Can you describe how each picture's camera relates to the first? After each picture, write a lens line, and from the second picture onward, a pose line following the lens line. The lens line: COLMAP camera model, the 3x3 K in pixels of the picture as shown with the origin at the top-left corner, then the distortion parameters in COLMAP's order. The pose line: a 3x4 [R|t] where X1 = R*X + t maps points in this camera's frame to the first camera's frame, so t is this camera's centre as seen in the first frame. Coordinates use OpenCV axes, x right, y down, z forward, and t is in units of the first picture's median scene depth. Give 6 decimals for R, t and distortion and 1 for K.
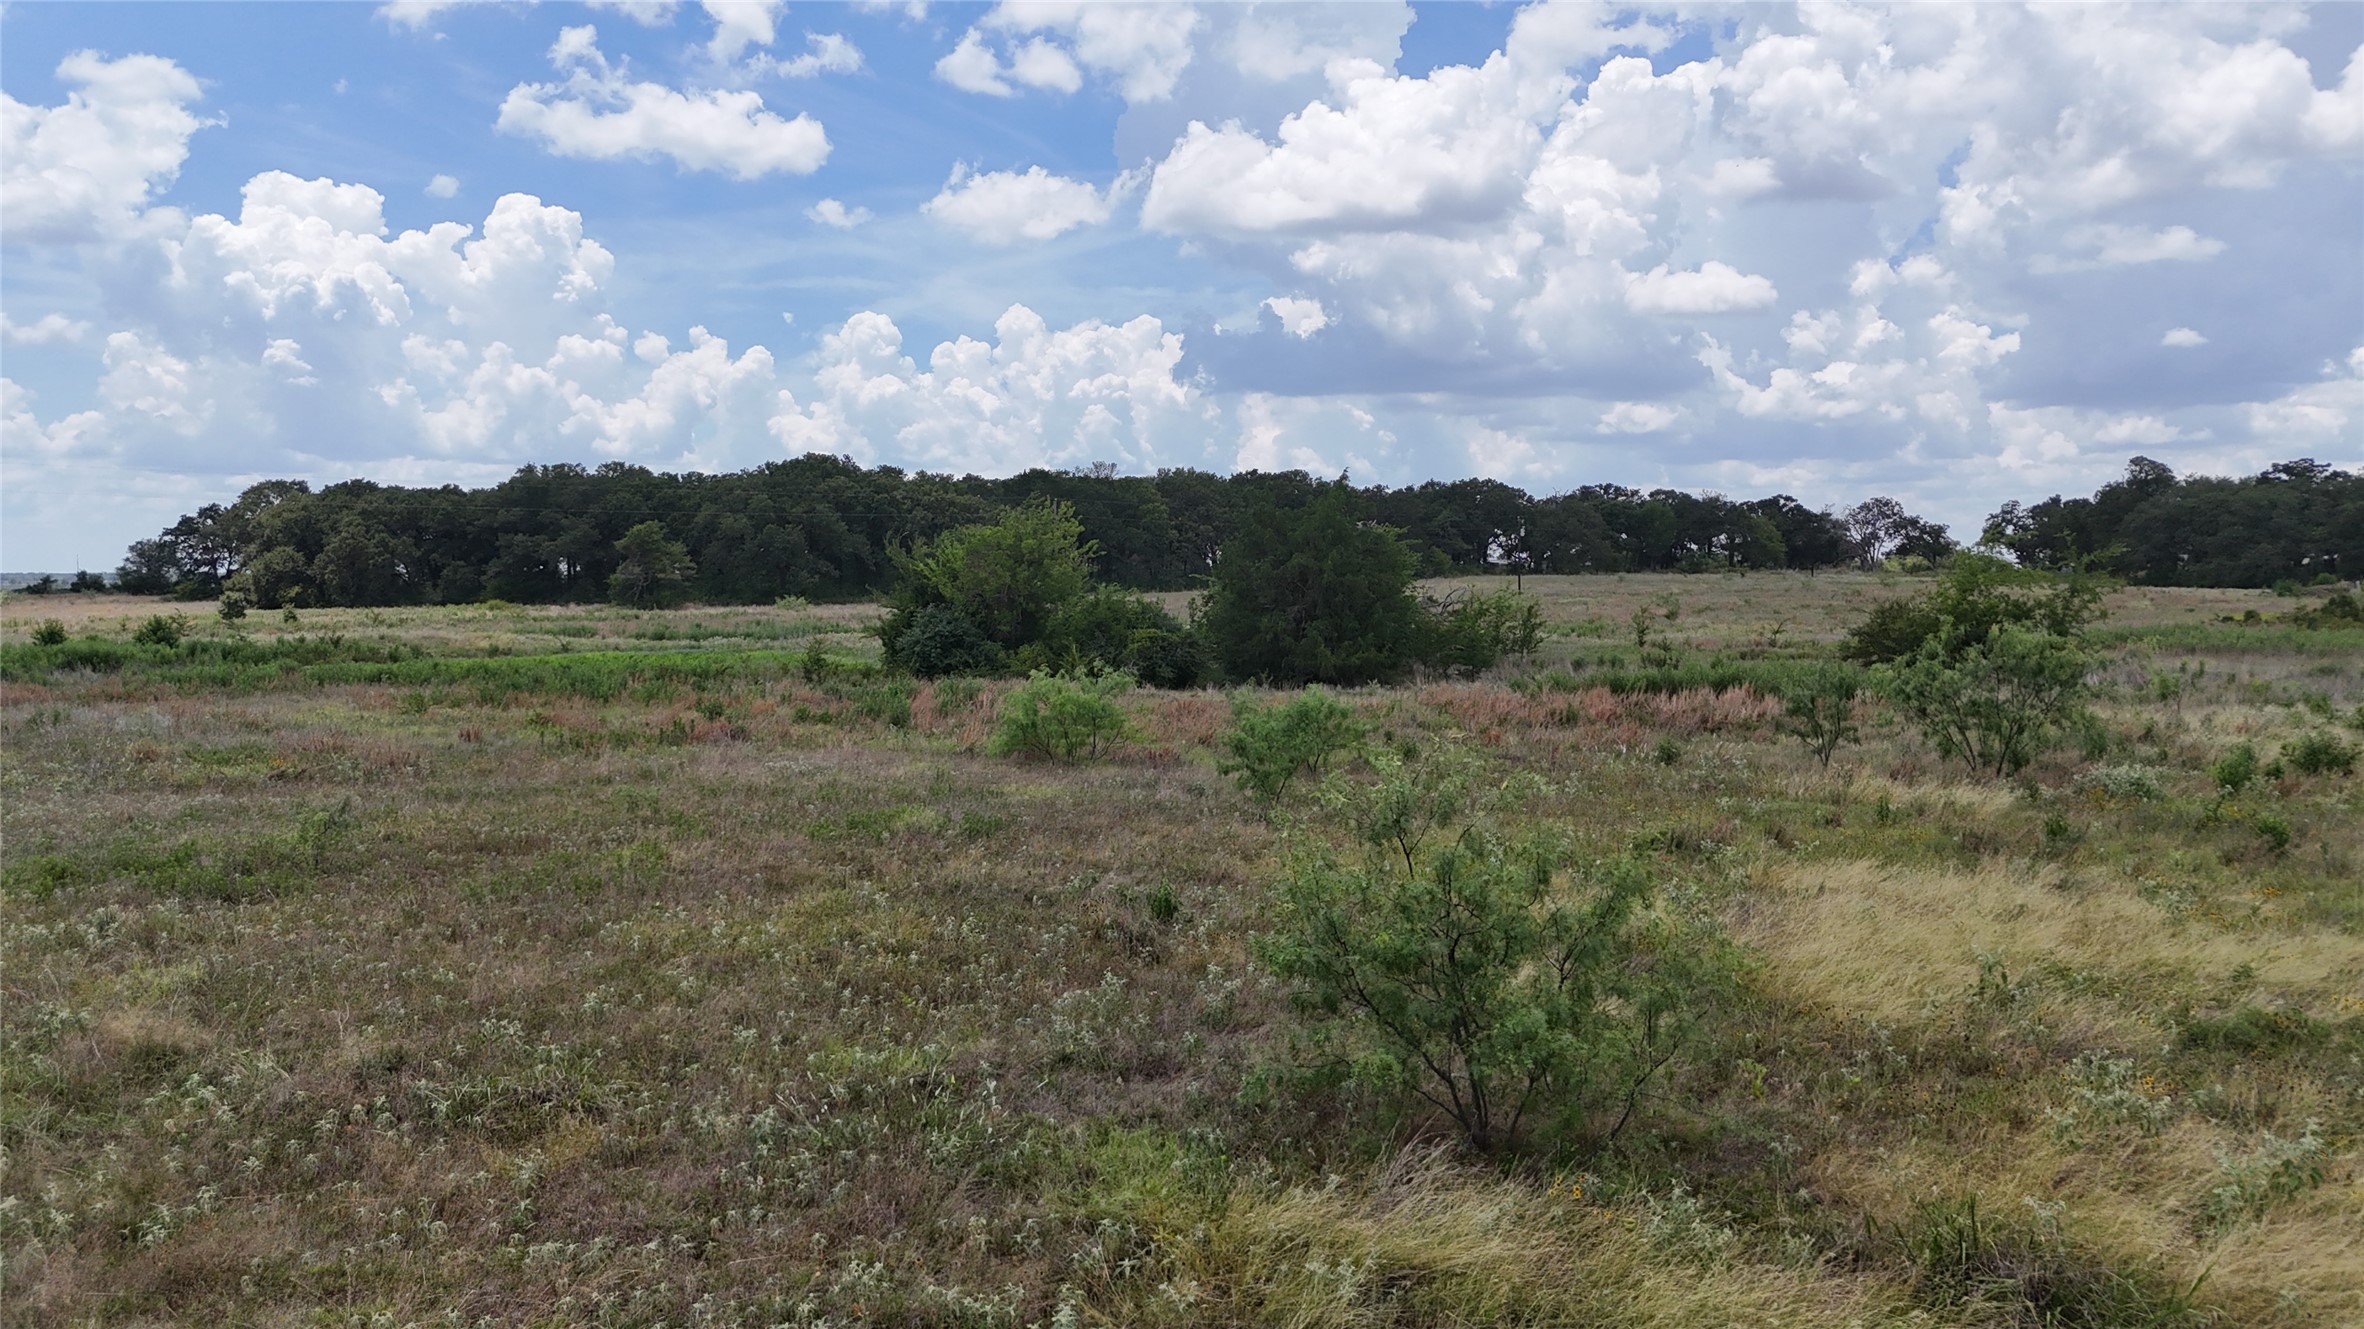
lens RADIAL K [[1754.3, 0, 1185.0], [0, 1754.3, 668.5], [0, 0, 1]] dist [0.076000, -0.066677]
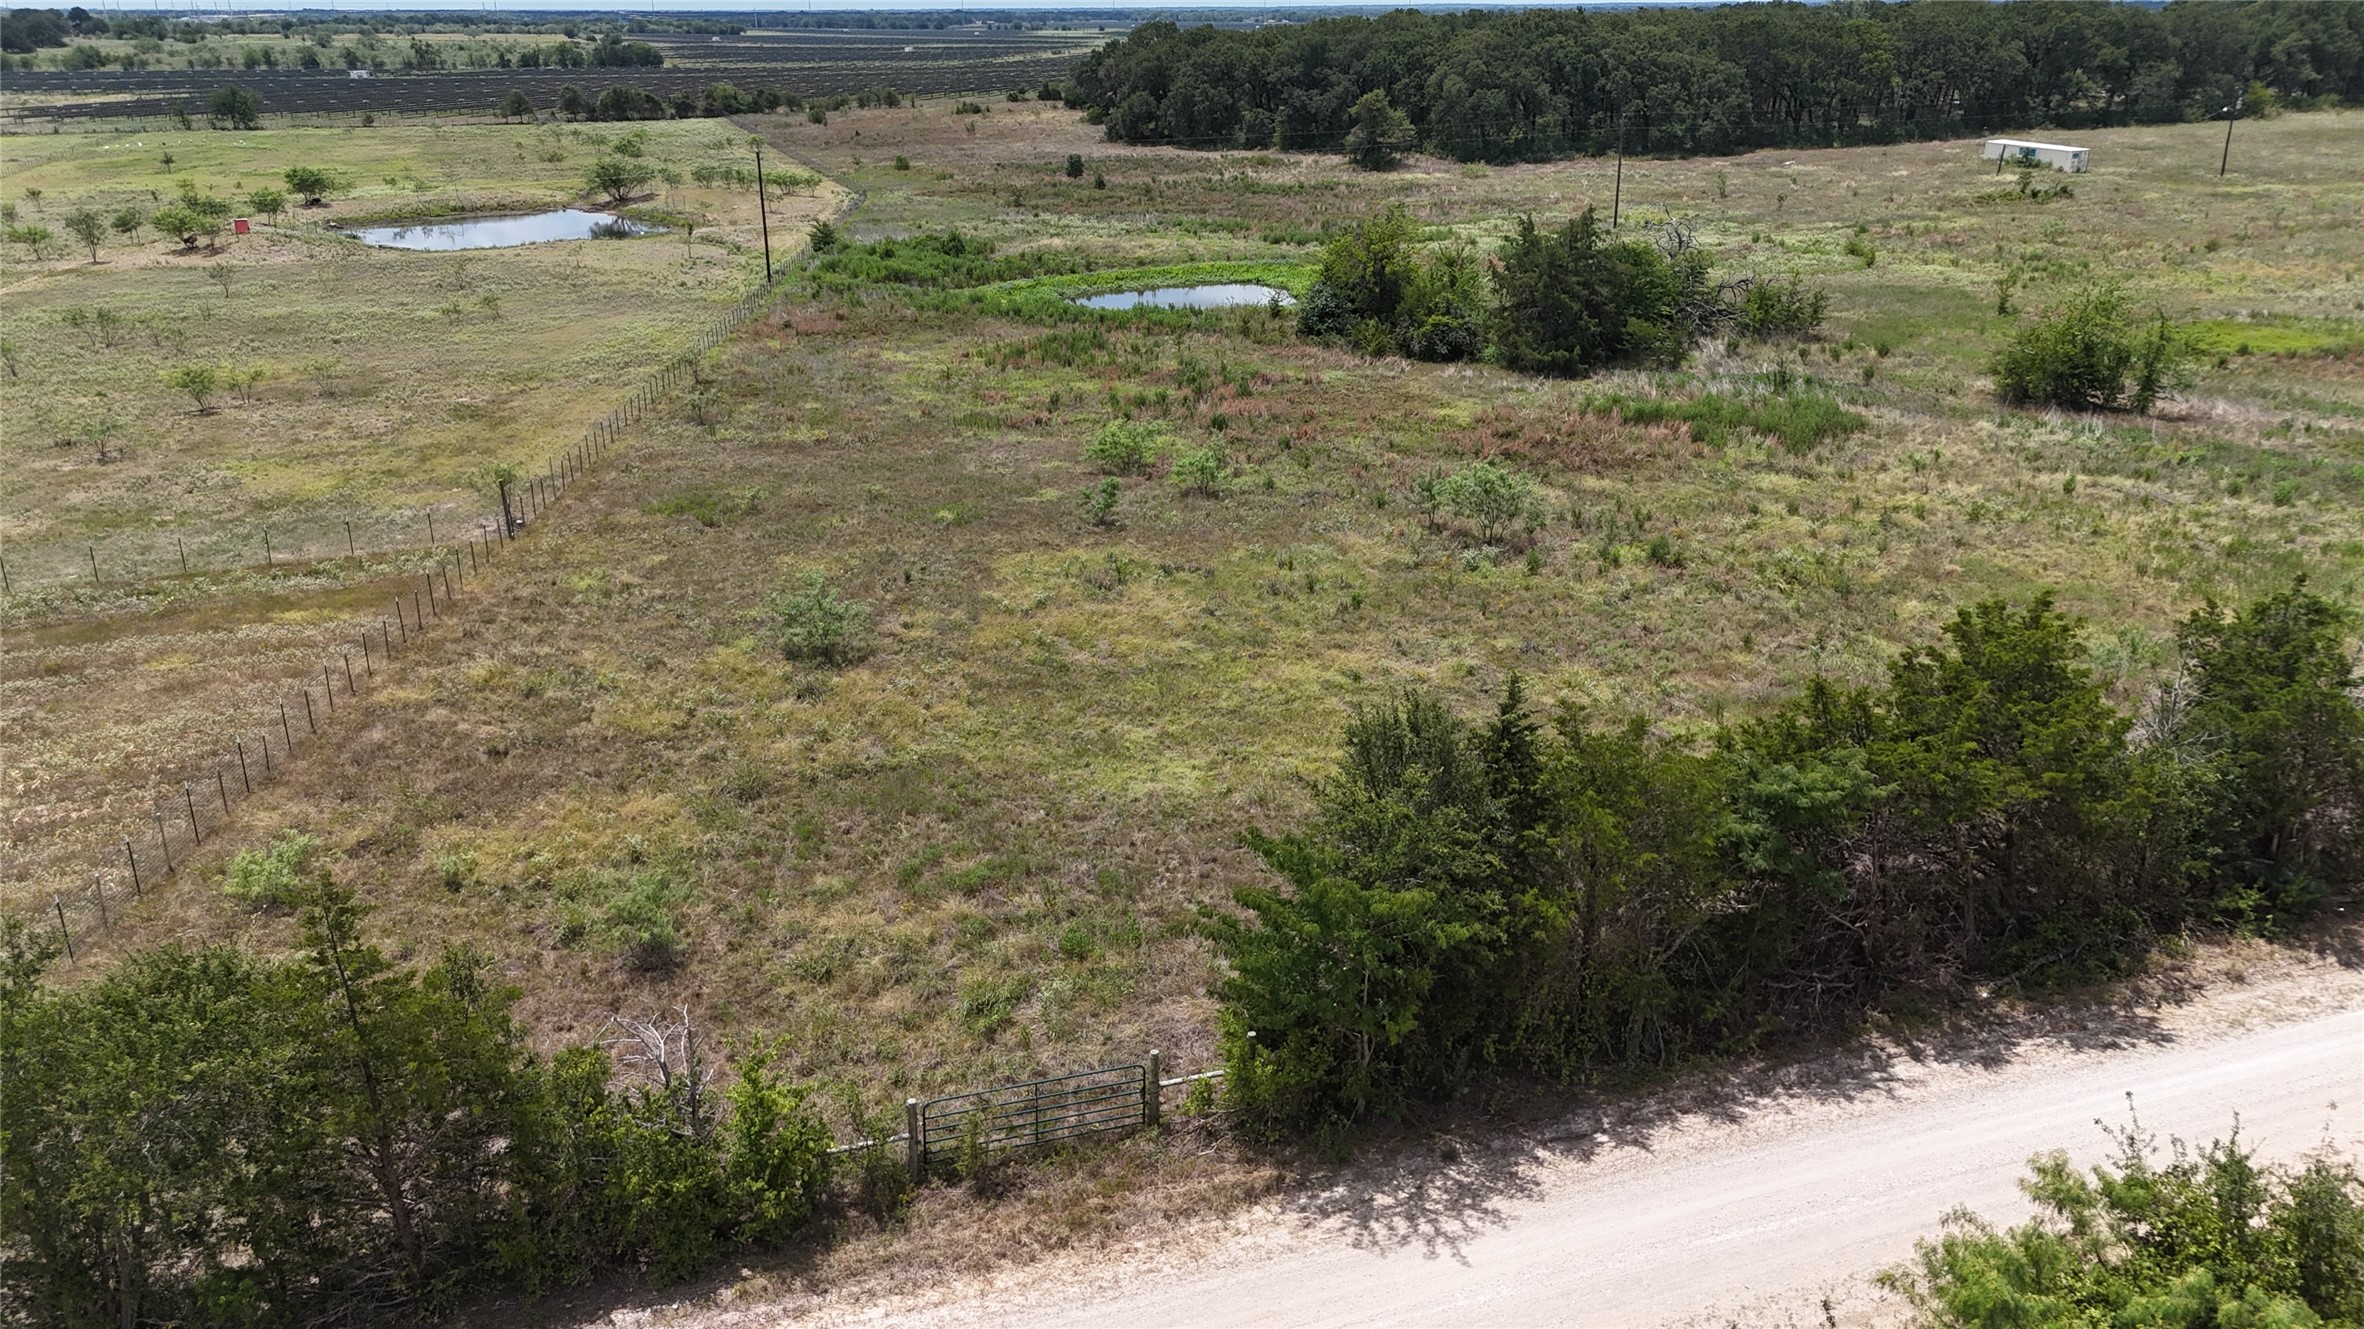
lens RADIAL K [[1754.3, 0, 1164.8], [0, 1754.3, 675.0], [0, 0, 1]] dist [0.076000, -0.066677]
pose [[0.861371, 0.172932, -0.477634, 0.196412], [-0.019698, 0.950933, 0.308769, -0.068875], [0.507594, -0.256557, 0.822512, -0.140689]]
